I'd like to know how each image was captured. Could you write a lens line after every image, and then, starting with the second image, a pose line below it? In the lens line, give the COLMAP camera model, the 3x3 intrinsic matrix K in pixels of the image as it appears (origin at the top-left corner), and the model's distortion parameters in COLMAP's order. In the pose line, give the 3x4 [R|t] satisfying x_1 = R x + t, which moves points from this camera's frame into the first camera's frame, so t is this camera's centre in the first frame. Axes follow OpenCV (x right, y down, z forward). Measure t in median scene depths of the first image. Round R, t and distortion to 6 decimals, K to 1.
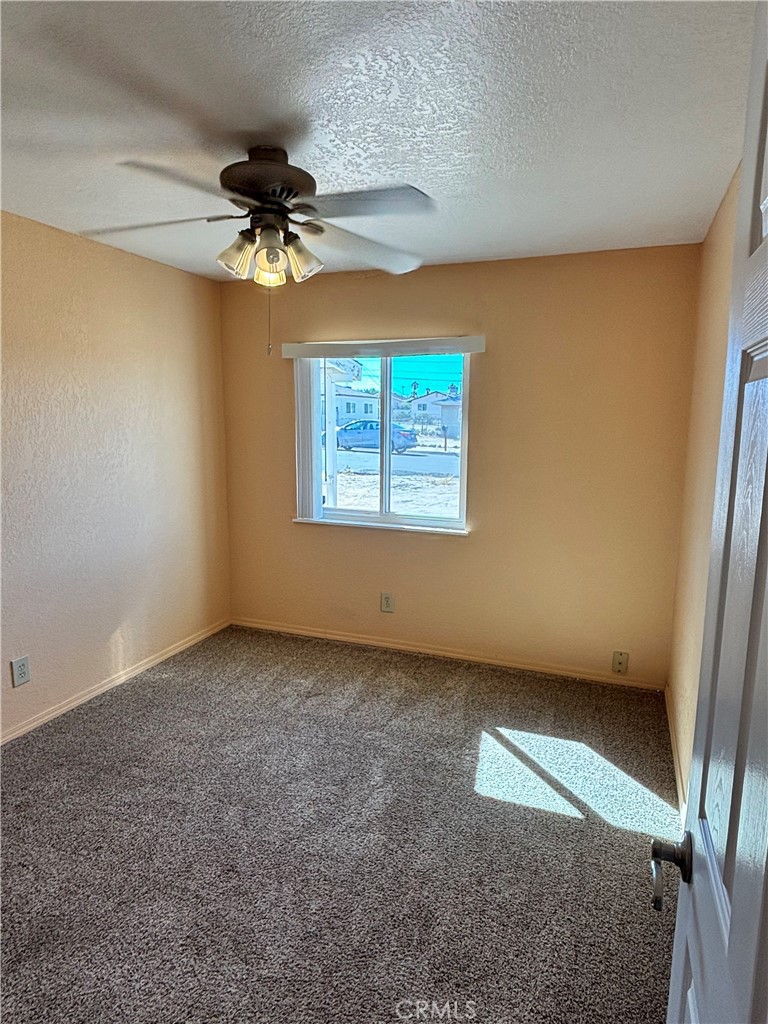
lens RADIAL K [[597.0, 0, 384.0], [0, 597.0, 512.0], [0, 0, 1]] dist [0.027914, -0.037424]
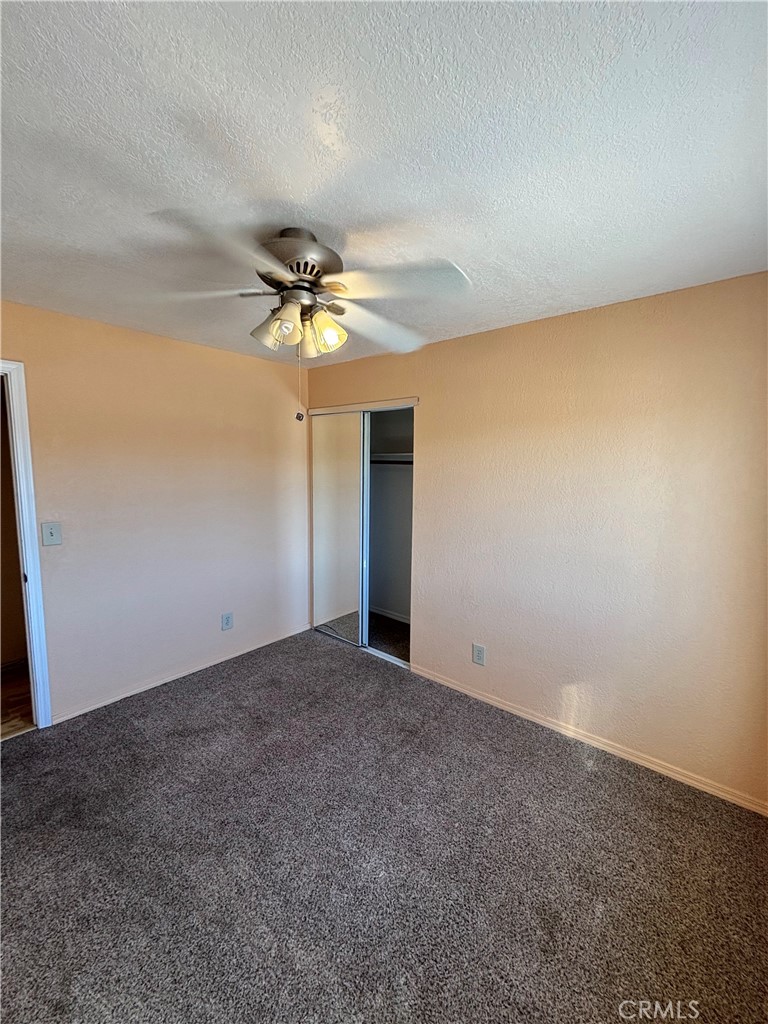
lens RADIAL K [[409.5, 0, 384.0], [0, 409.5, 512.0], [0, 0, 1]] dist [0.000396, -0.000113]
pose [[-0.303909, 0.095633, -0.947889, 0.281904], [-0.170755, 0.973370, 0.152951, -0.138651], [0.937274, 0.208339, -0.279486, 0.842328]]
